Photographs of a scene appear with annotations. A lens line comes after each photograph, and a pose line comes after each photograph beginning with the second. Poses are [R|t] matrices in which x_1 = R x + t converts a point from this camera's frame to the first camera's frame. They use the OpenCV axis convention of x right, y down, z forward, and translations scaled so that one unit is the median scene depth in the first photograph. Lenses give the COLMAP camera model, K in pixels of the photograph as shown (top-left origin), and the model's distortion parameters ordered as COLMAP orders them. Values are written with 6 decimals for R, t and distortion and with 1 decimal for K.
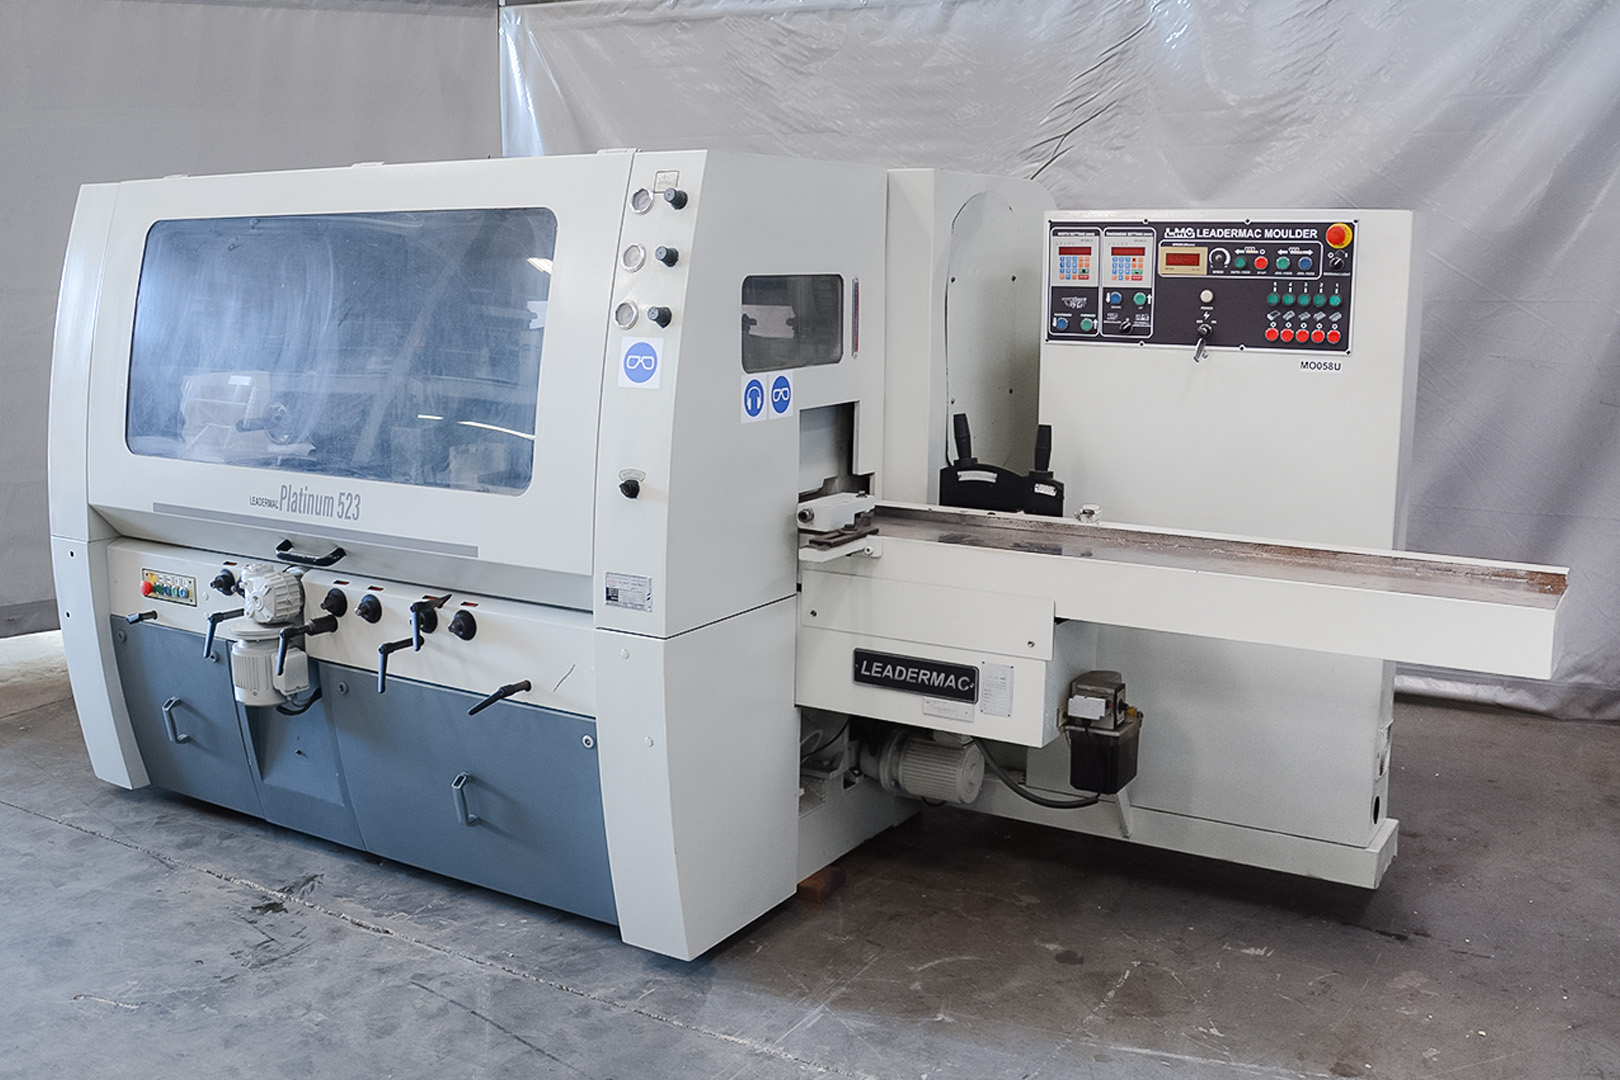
lens RADIAL K [[1623.0, 0, 680.1], [0, 1623.0, 495.0], [0, 0, 1]] dist [-0.127970, 0.000000]
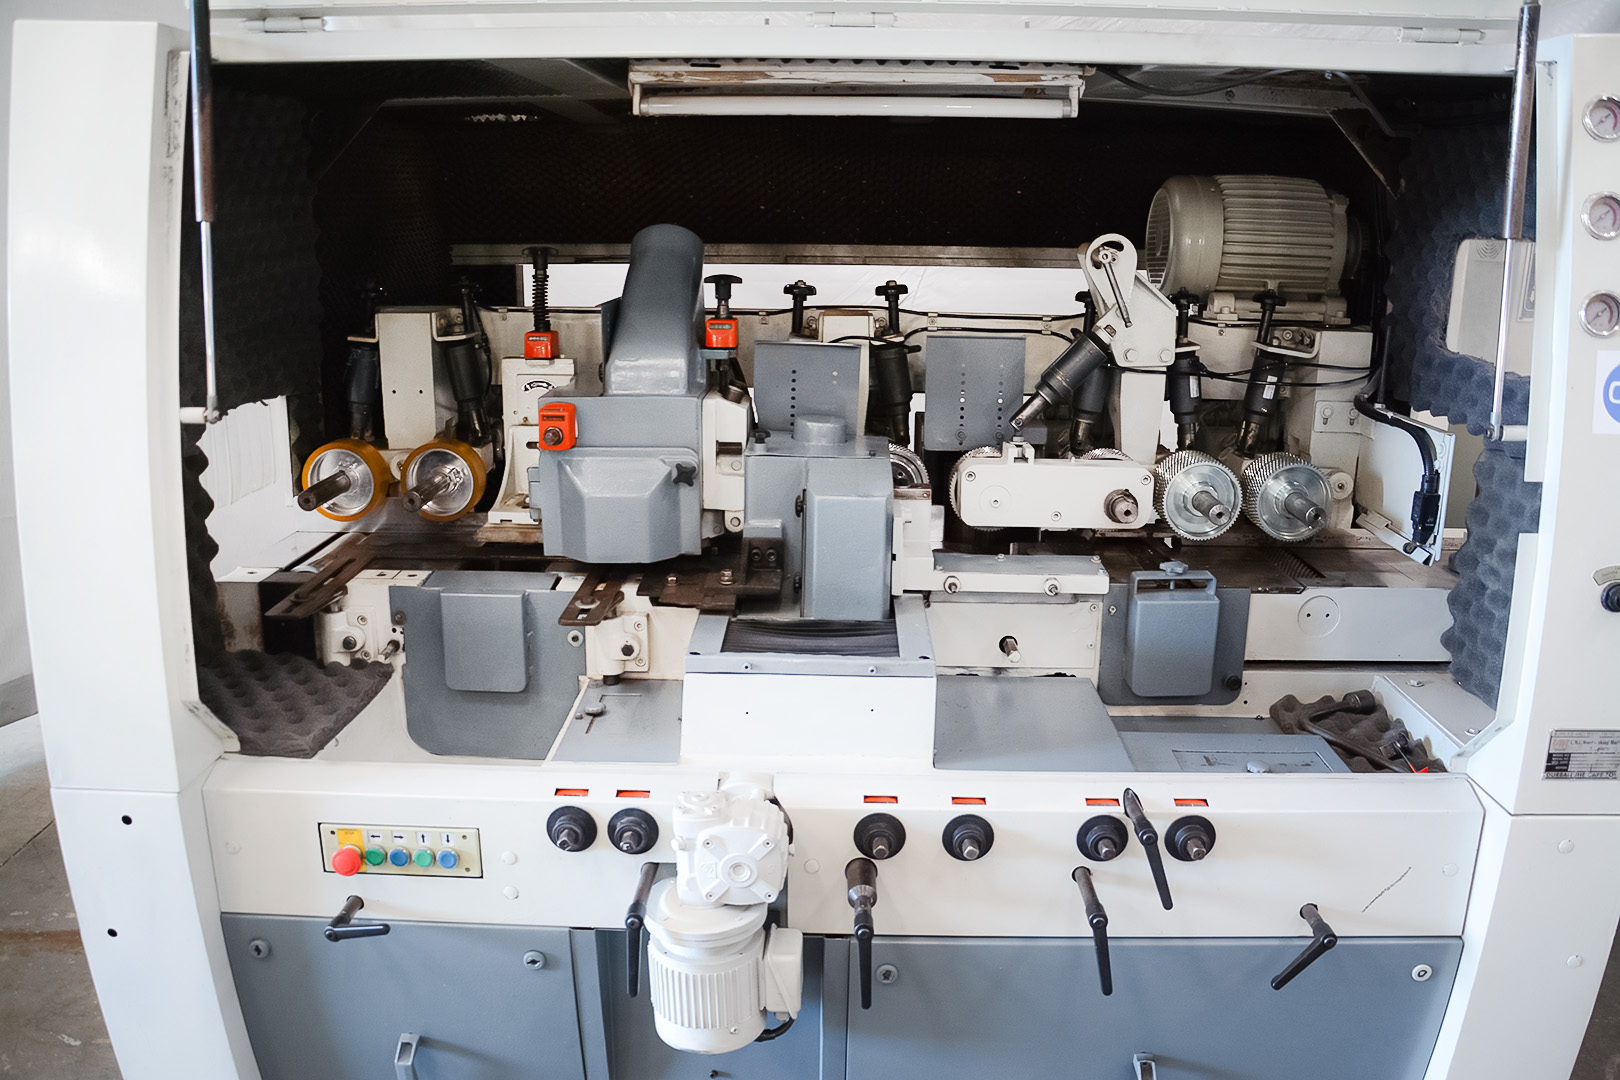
lens RADIAL K [[1272.8, 0, 813.2], [0, 1272.8, 549.7], [0, 0, 1]] dist [-0.156909, 0.099417]
pose [[0.831076, -0.134925, 0.539545, -0.475493], [0.070727, 0.987890, 0.138101, -0.095839], [-0.551644, -0.076612, 0.830554, 0.701470]]
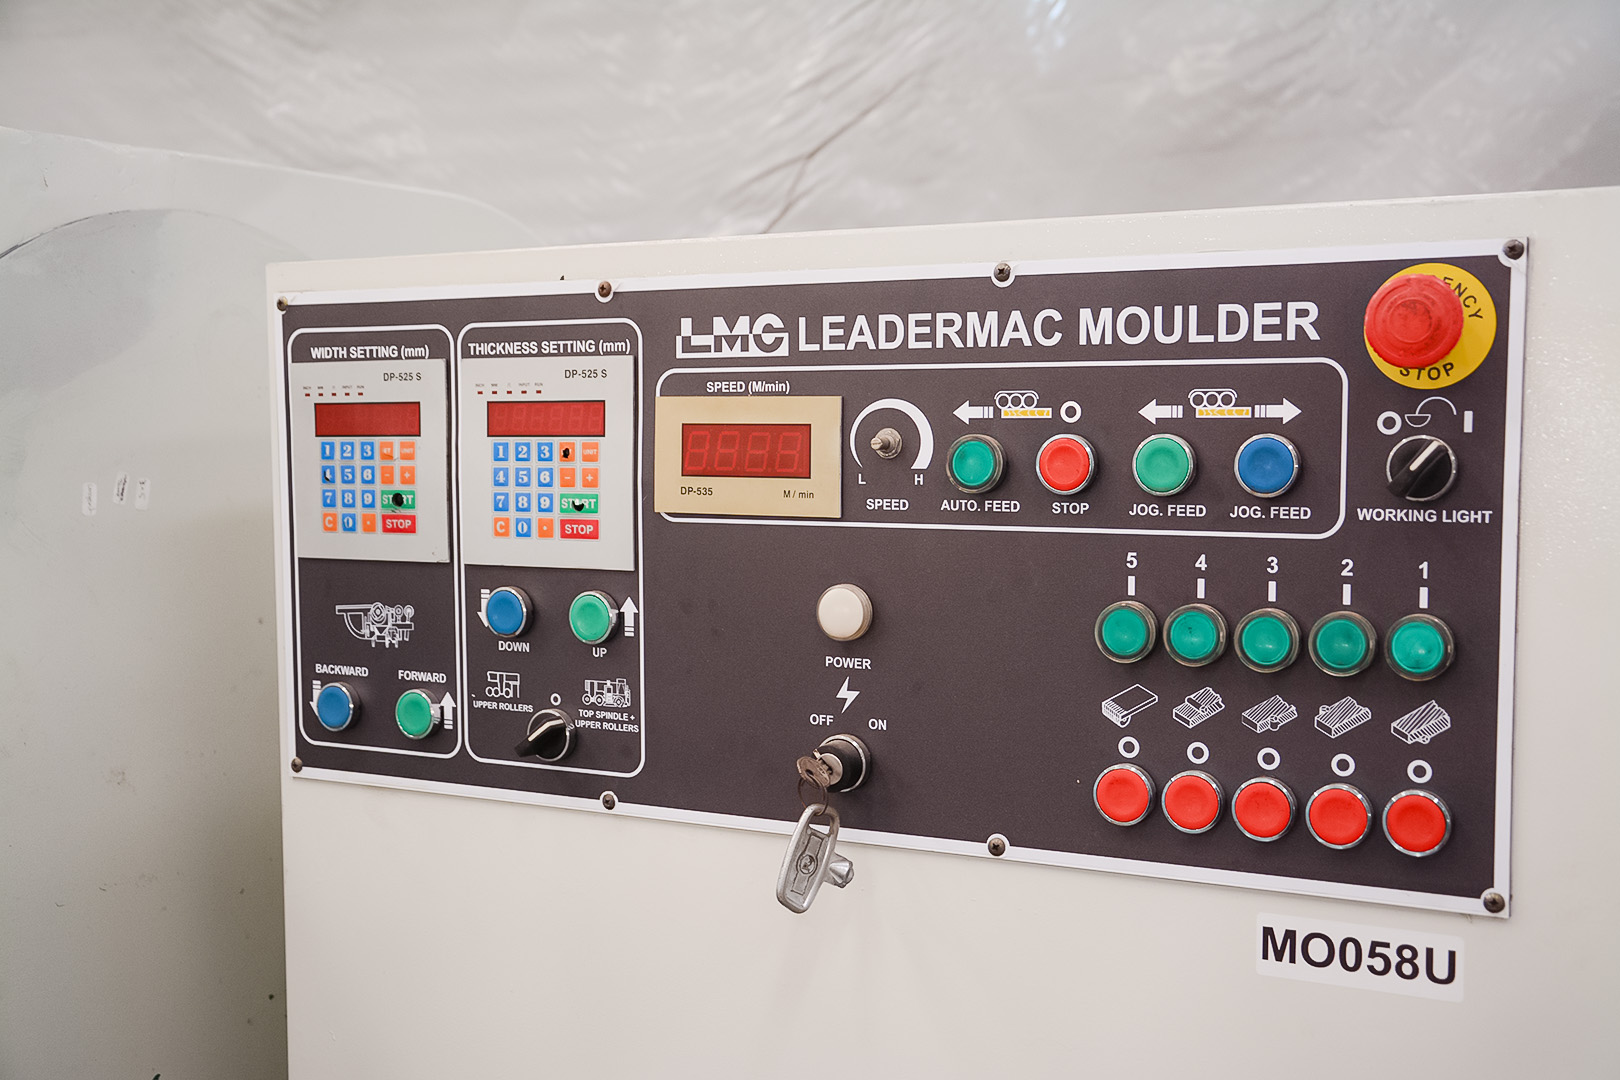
lens RADIAL K [[1918.8, 0, 802.5], [0, 1918.8, 553.5], [0, 0, 1]] dist [0.054092, 0.000000]
pose [[0.996565, -0.011230, 0.082049, 0.300862], [0.017227, 0.997201, -0.072750, -0.112581], [-0.081002, 0.073914, 0.993970, 0.726341]]
